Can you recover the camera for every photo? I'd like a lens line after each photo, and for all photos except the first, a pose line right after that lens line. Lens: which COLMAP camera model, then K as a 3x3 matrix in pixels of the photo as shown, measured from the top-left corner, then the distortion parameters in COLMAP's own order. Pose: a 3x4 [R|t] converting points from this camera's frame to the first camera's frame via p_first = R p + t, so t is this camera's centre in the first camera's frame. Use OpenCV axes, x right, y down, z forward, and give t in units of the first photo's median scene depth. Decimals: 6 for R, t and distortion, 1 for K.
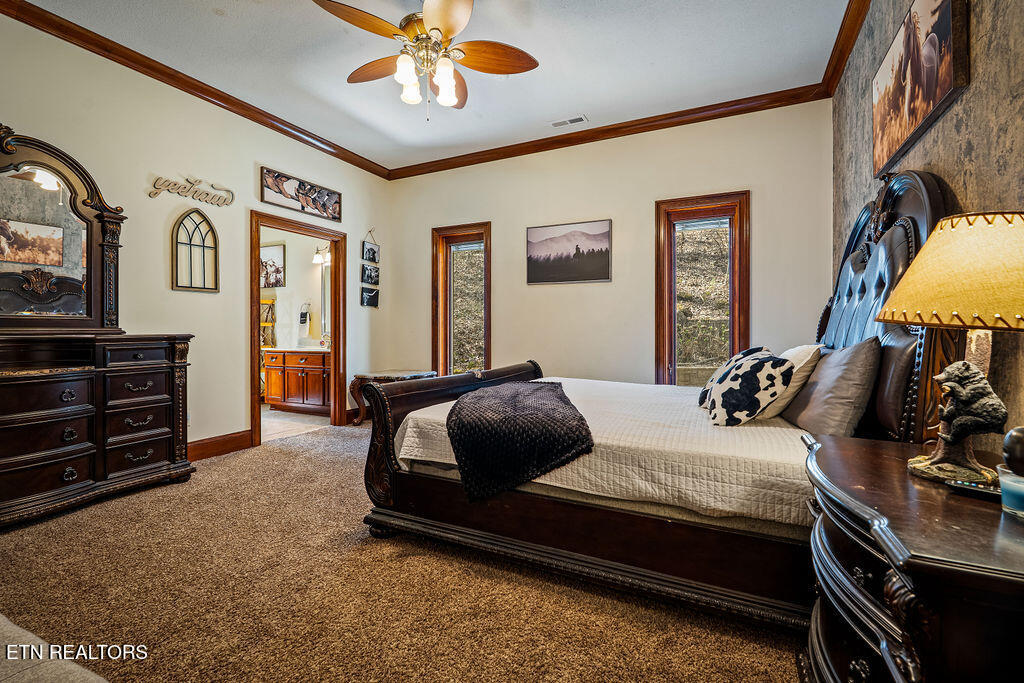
lens RADIAL K [[457.5, 0, 510.9], [0, 457.5, 335.2], [0, 0, 1]] dist [-0.000164, -0.000010]
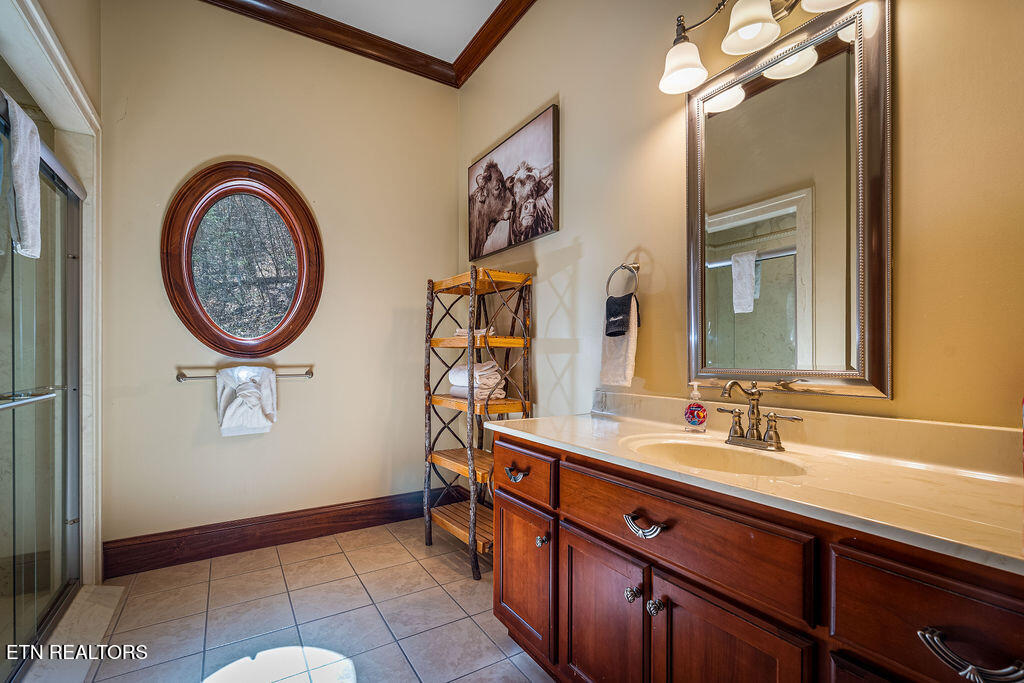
lens RADIAL K [[457.5, 0, 510.9], [0, 457.5, 349.5], [0, 0, 1]] dist [-0.000164, -0.000010]
pose [[0.847801, -0.008460, -0.530247, -0.345164], [0.001012, 0.999897, -0.014336, -0.012813], [0.530313, 0.011617, 0.847722, 0.696821]]
